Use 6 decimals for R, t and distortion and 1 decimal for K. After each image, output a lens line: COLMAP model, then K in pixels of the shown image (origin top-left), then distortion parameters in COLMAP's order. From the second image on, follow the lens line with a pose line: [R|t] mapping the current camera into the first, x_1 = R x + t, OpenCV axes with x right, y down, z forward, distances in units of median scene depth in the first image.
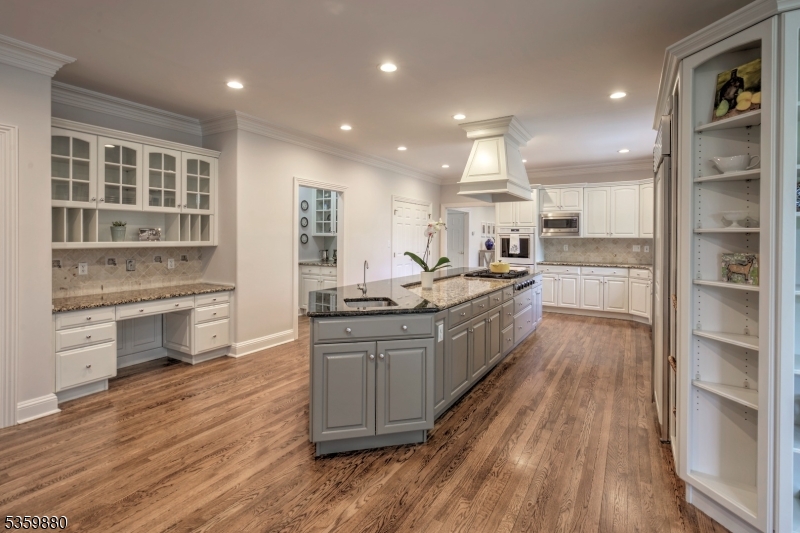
lens RADIAL K [[375.4, 0, 386.9], [0, 375.4, 236.5], [0, 0, 1]] dist [-0.001347, -0.000498]
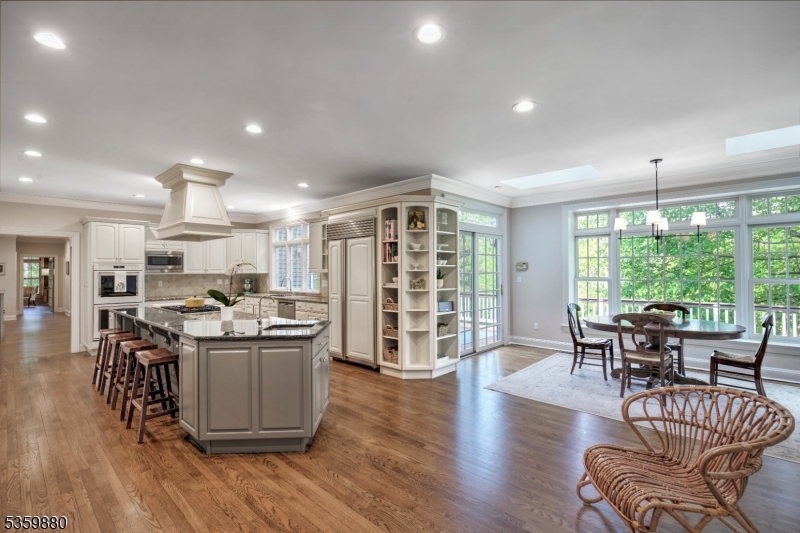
lens RADIAL K [[375.4, 0, 397.2], [0, 375.4, 268.1], [0, 0, 1]] dist [-0.001347, -0.000498]
pose [[0.185963, 0.002309, 0.982554, -0.900259], [0.006679, 0.999971, -0.003615, -0.011738], [-0.982534, 0.007235, 0.185942, 0.304511]]
